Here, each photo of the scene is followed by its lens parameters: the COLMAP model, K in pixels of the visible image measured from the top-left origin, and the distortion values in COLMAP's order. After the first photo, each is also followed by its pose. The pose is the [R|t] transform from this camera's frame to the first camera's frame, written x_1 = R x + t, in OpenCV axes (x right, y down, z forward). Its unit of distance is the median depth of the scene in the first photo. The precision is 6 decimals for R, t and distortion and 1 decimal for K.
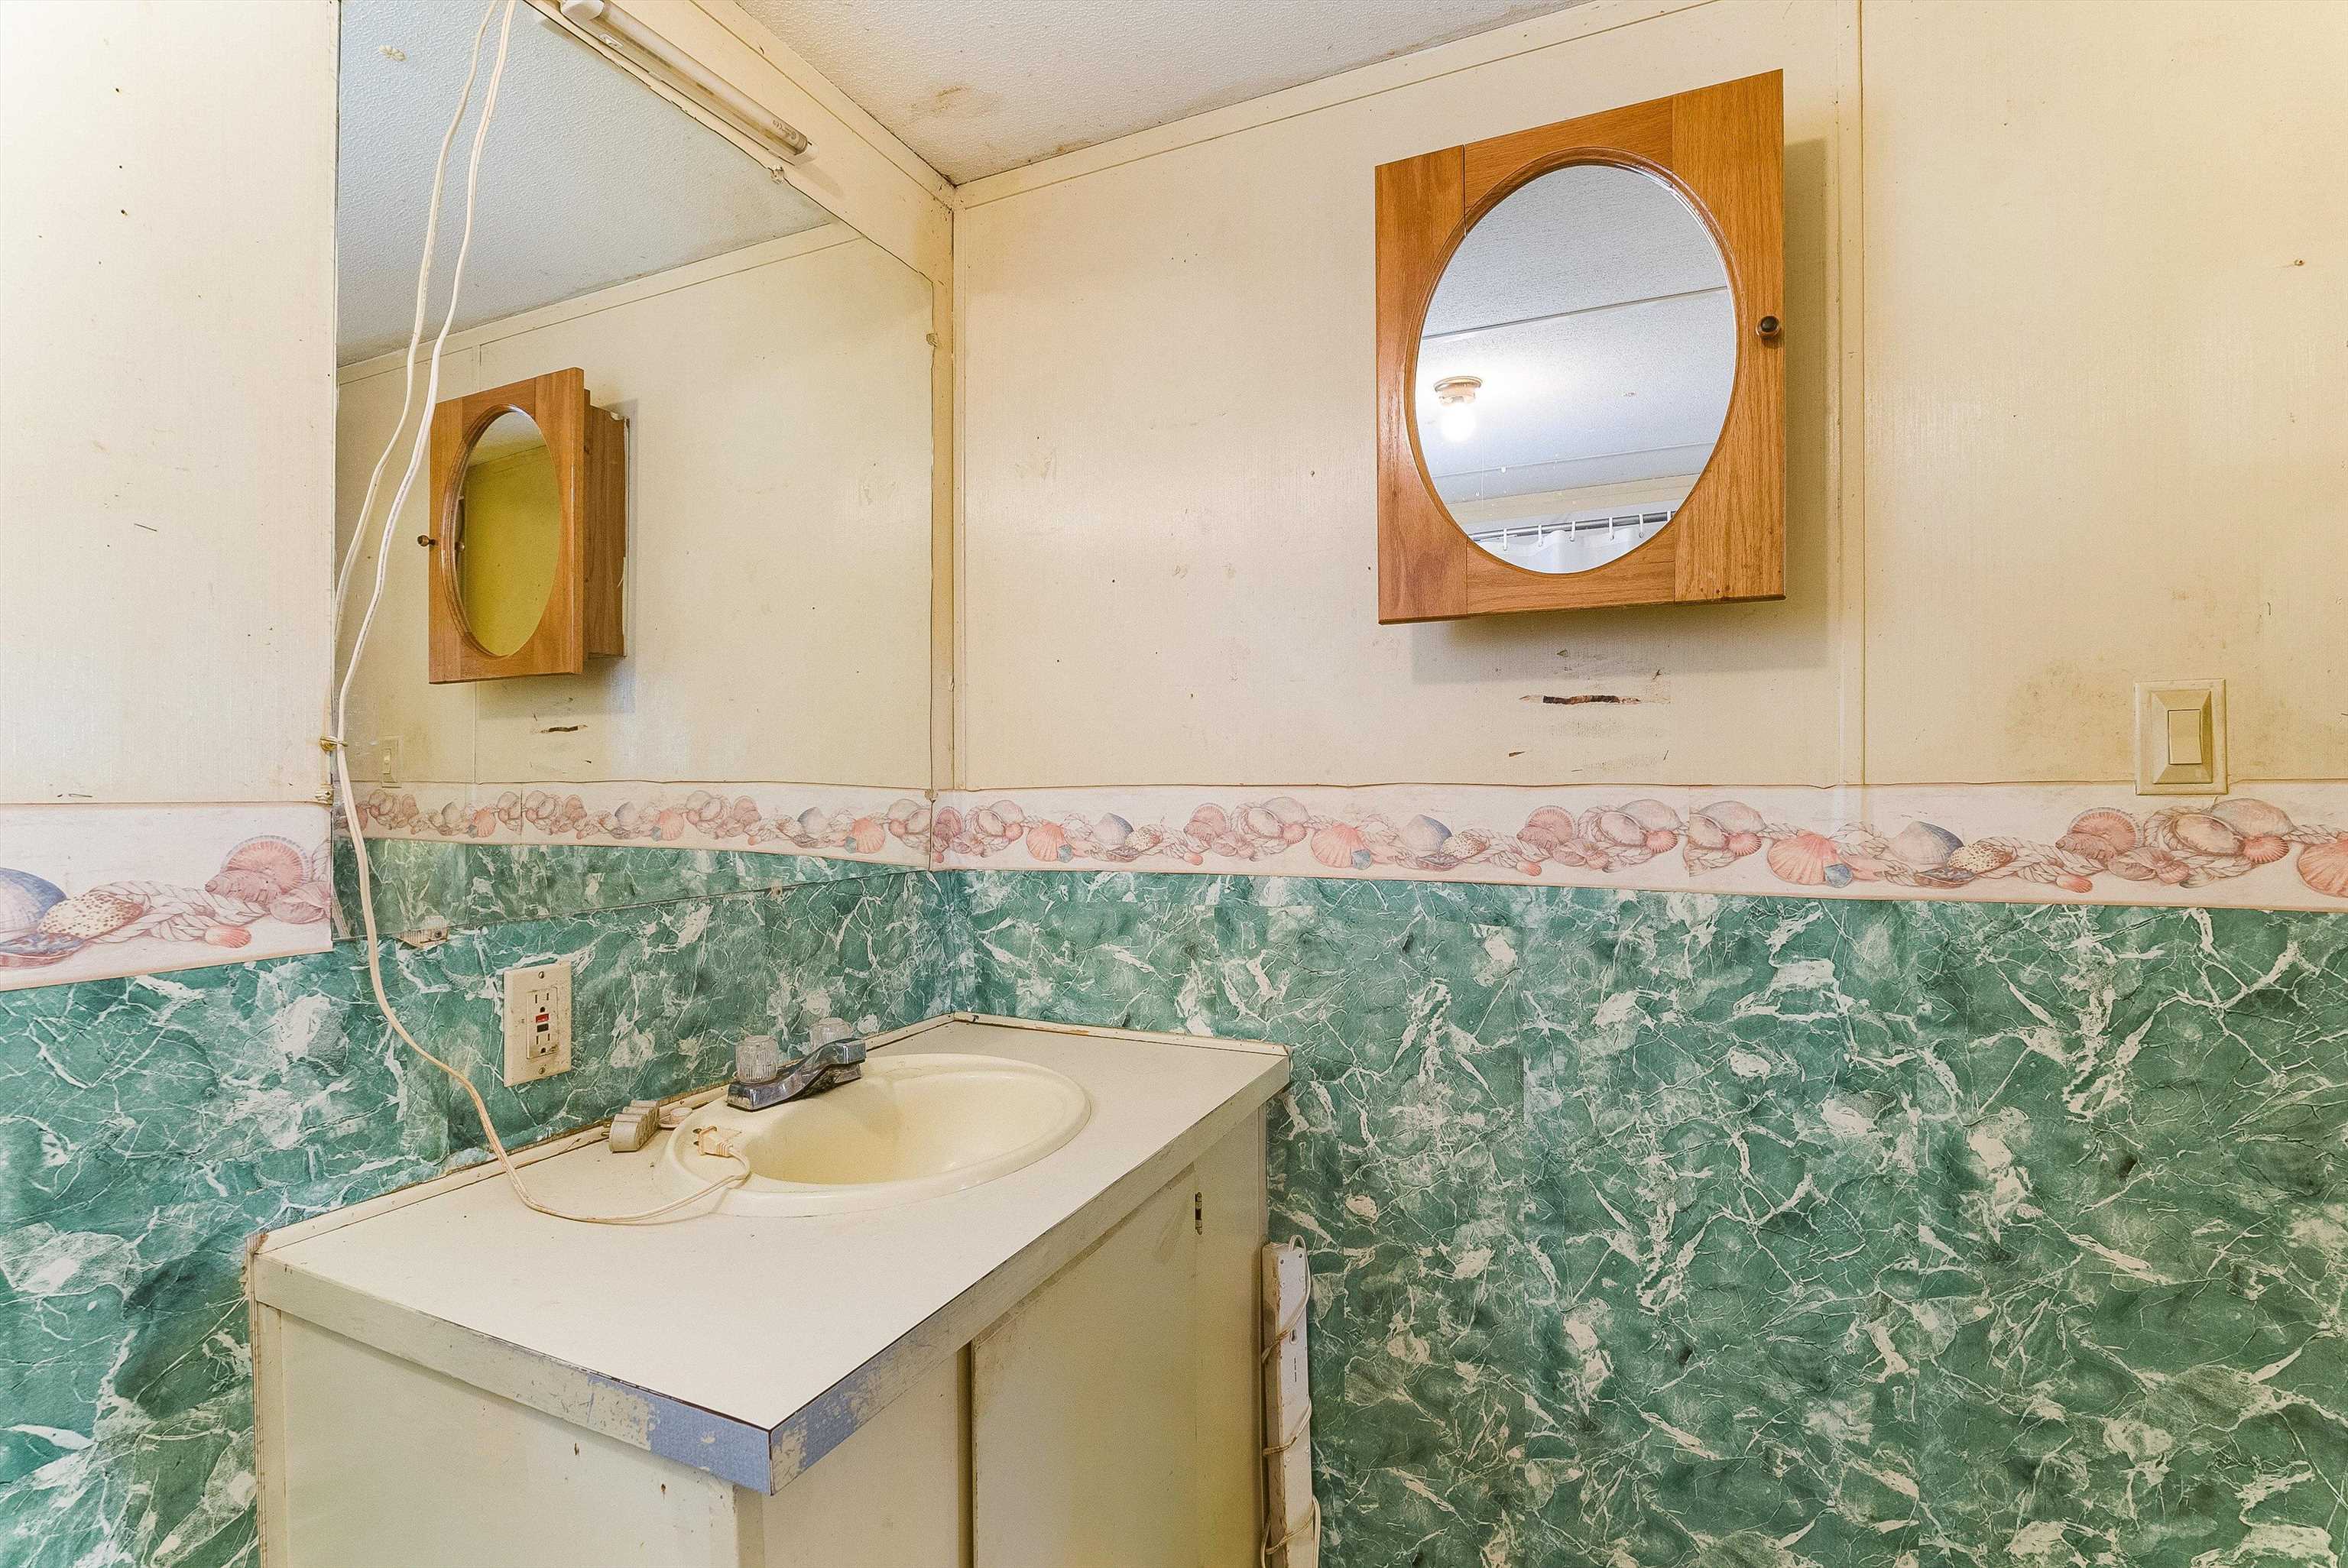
lens RADIAL K [[1050.0, 0, 1184.2], [0, 1050.0, 787.7], [0, 0, 1]] dist [-0.002364, -0.001124]
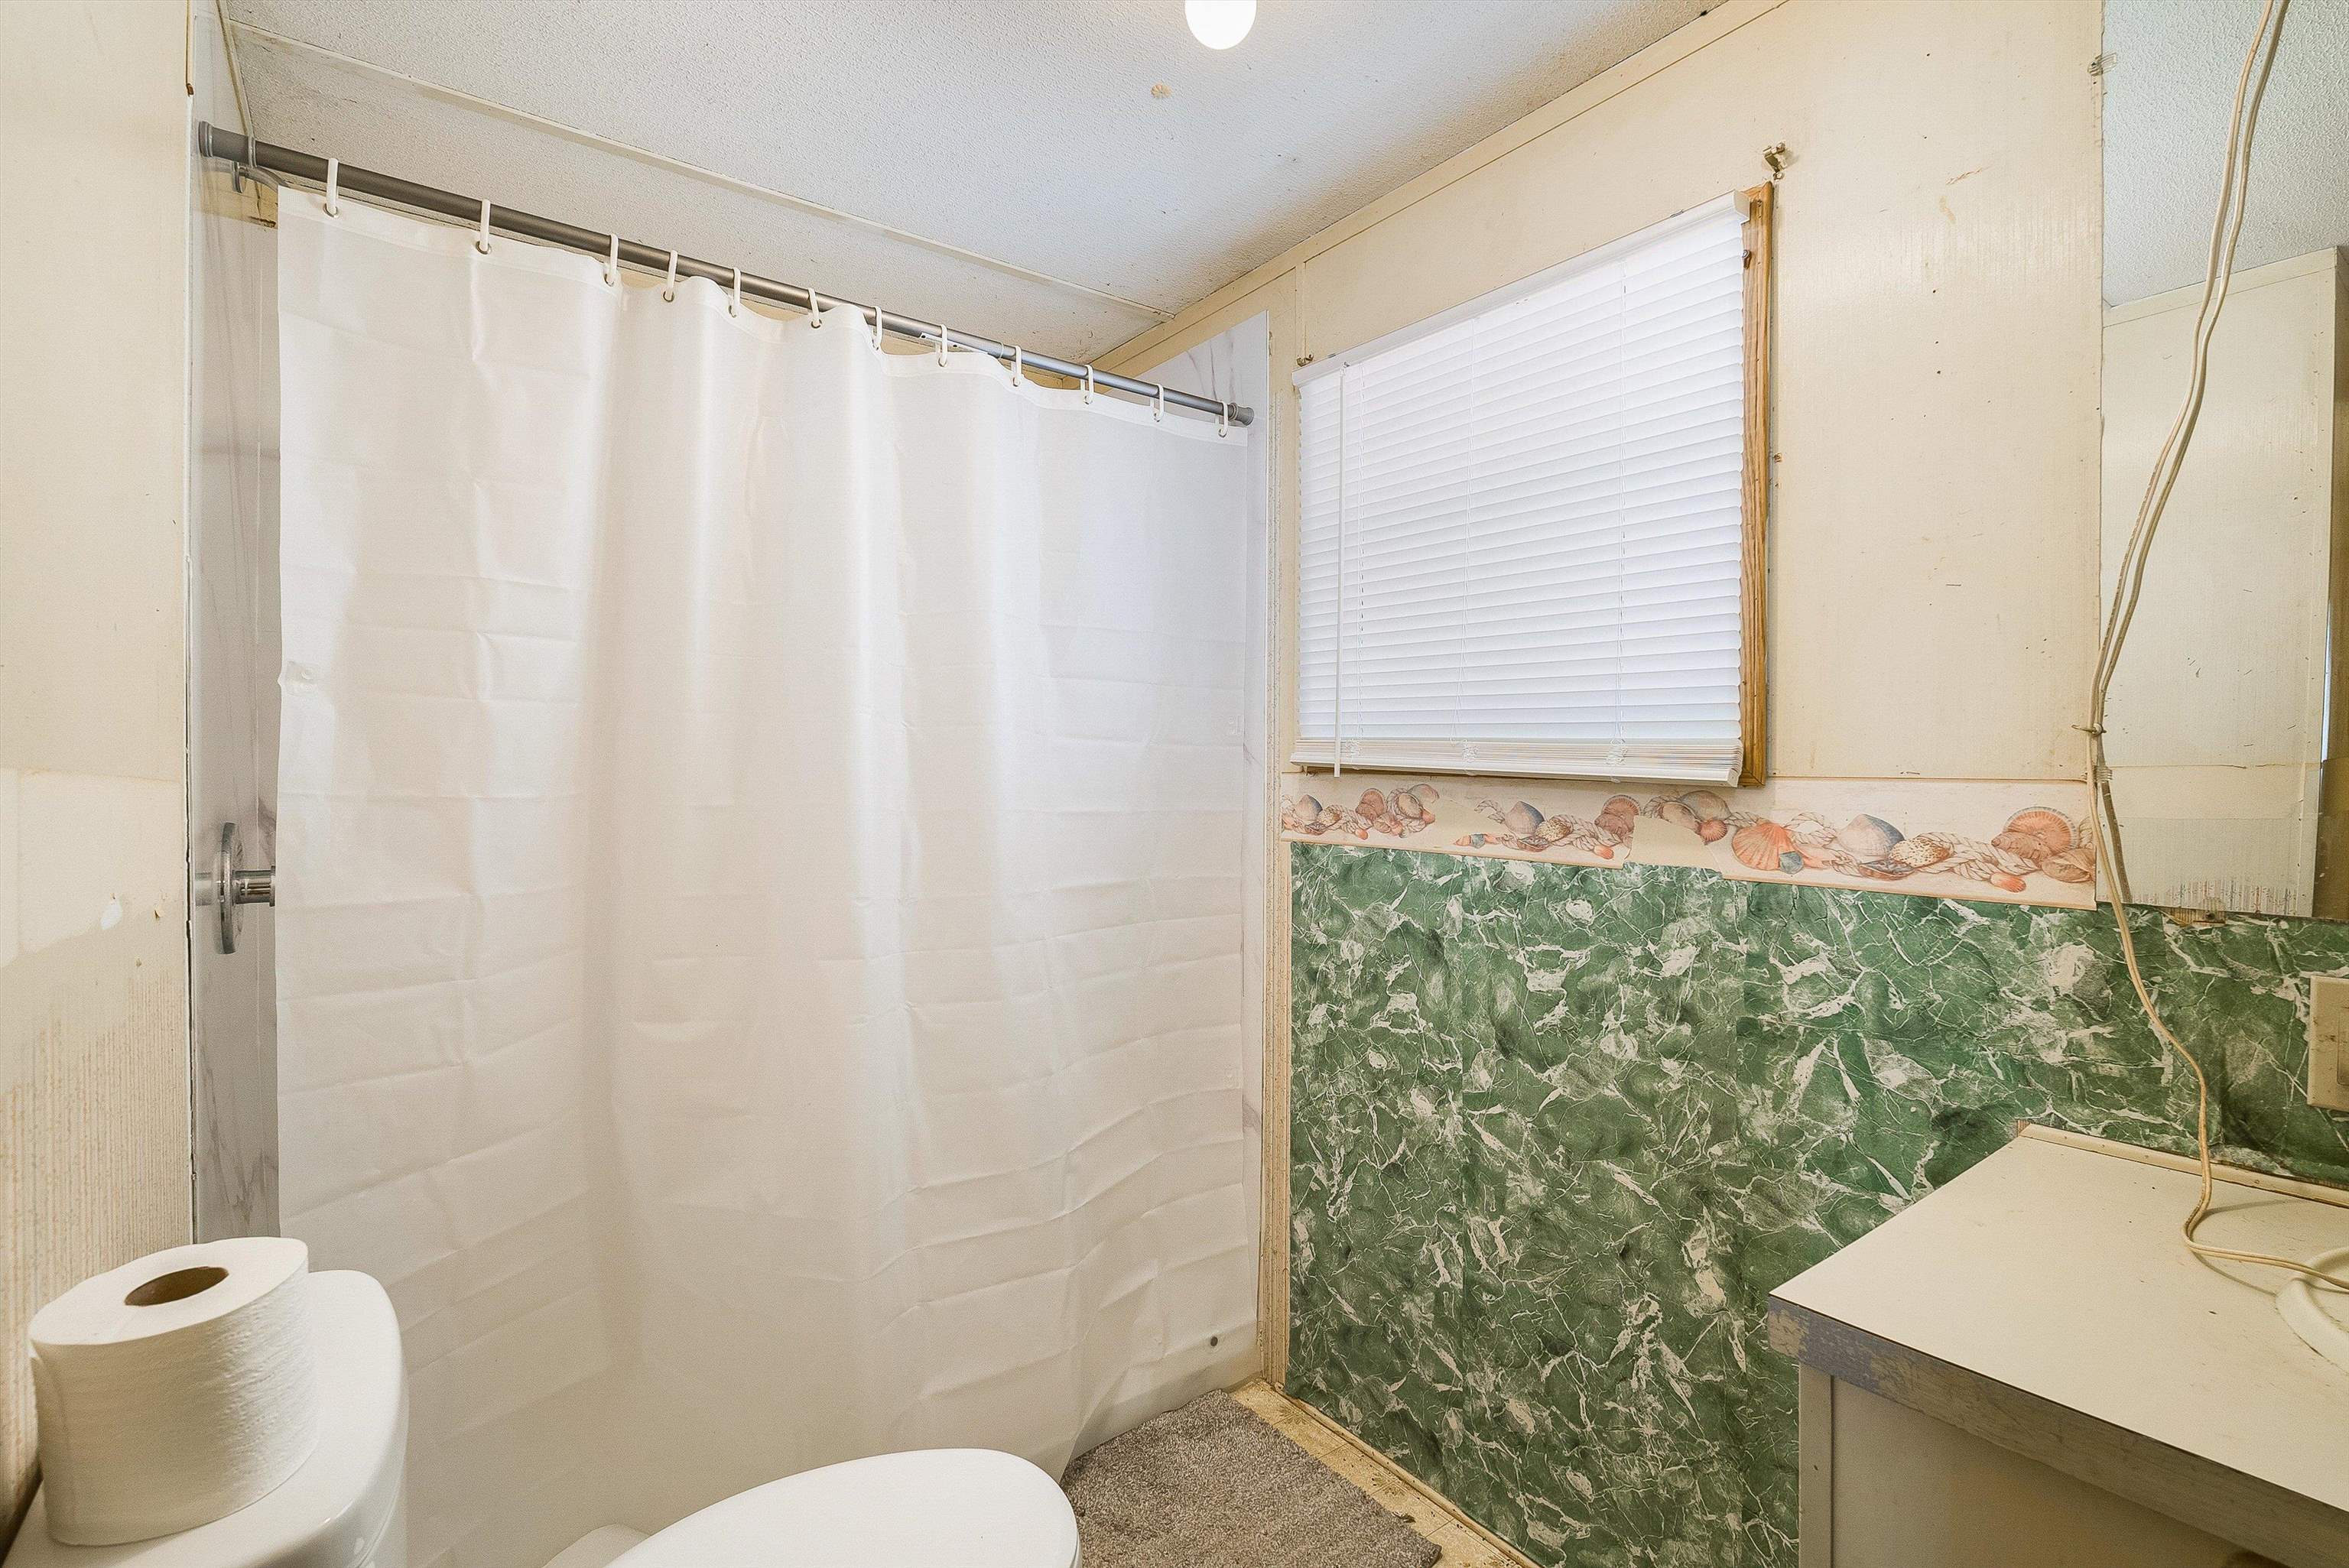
lens RADIAL K [[1050.5, 0, 1184.8], [0, 1050.5, 787.7], [0, 0, 1]] dist [-0.002364, -0.001124]
pose [[-0.458663, 0.018861, -0.888410, 0.698857], [-0.002204, 0.999748, 0.022362, -0.002372], [0.888607, 0.012215, -0.458506, 0.672022]]
